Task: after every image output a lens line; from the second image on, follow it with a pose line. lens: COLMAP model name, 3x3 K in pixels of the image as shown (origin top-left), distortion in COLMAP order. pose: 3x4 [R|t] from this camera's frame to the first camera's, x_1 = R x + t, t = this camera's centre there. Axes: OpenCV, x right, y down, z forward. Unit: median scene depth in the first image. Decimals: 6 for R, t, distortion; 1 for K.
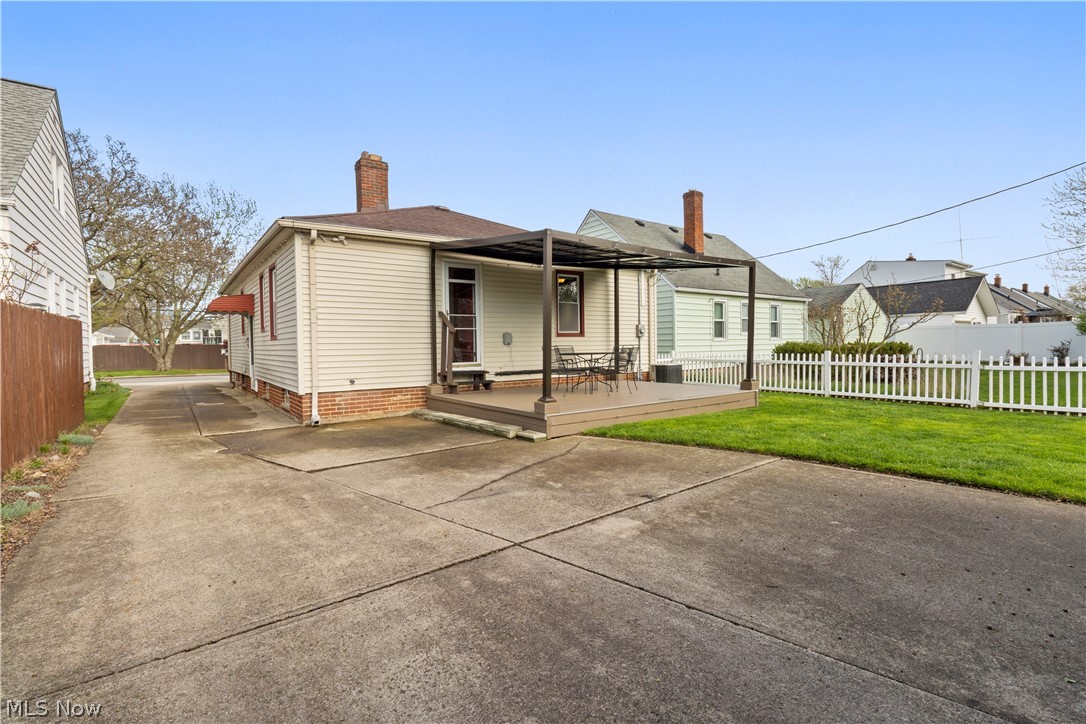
lens RADIAL K [[534.0, 0, 541.3], [0, 534.0, 346.7], [0, 0, 1]] dist [-0.000249, 0.000144]
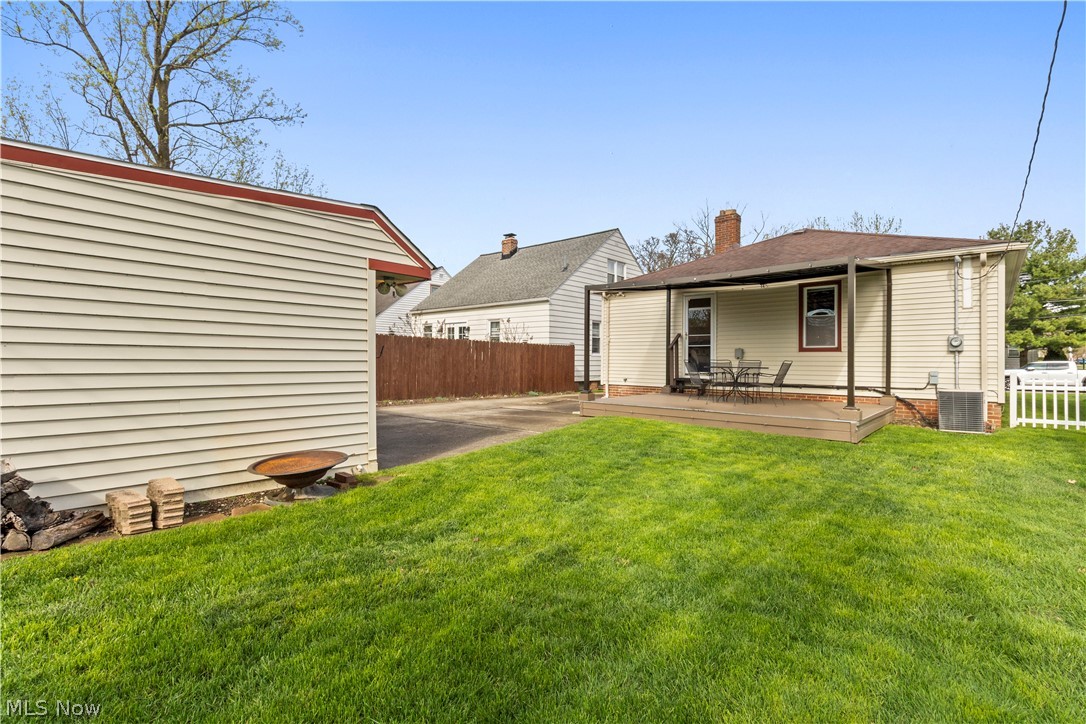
lens RADIAL K [[502.0, 0, 543.0], [0, 502.0, 362.0], [0, 0, 1]] dist [0.001972, 0.000689]
pose [[0.188583, 0.027242, -0.981679, 0.805624], [-0.004574, 0.999629, 0.026862, -0.021061], [0.982047, -0.000575, 0.188637, 0.335545]]
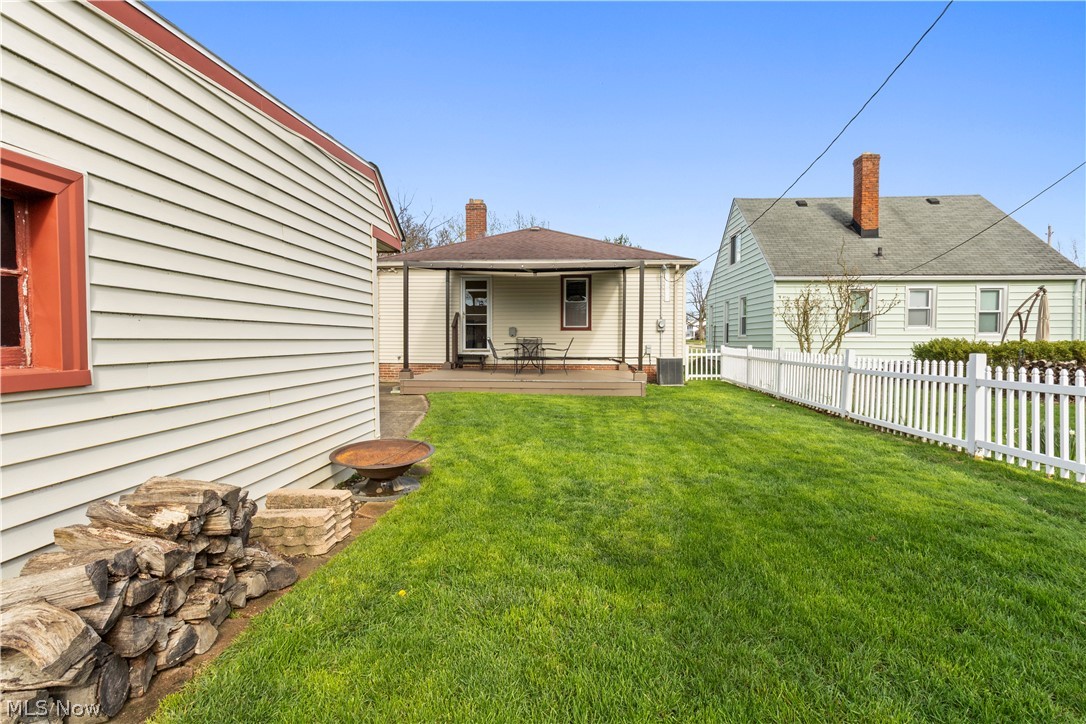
lens RADIAL K [[508.2, 0, 543.0], [0, 508.2, 362.0], [0, 0, 1]] dist [-0.000372, 0.000096]
pose [[0.749048, 0.053591, -0.660345, 0.724179], [-0.014570, 0.997815, 0.064451, -0.019877], [0.662356, -0.038655, 0.748191, 0.094388]]
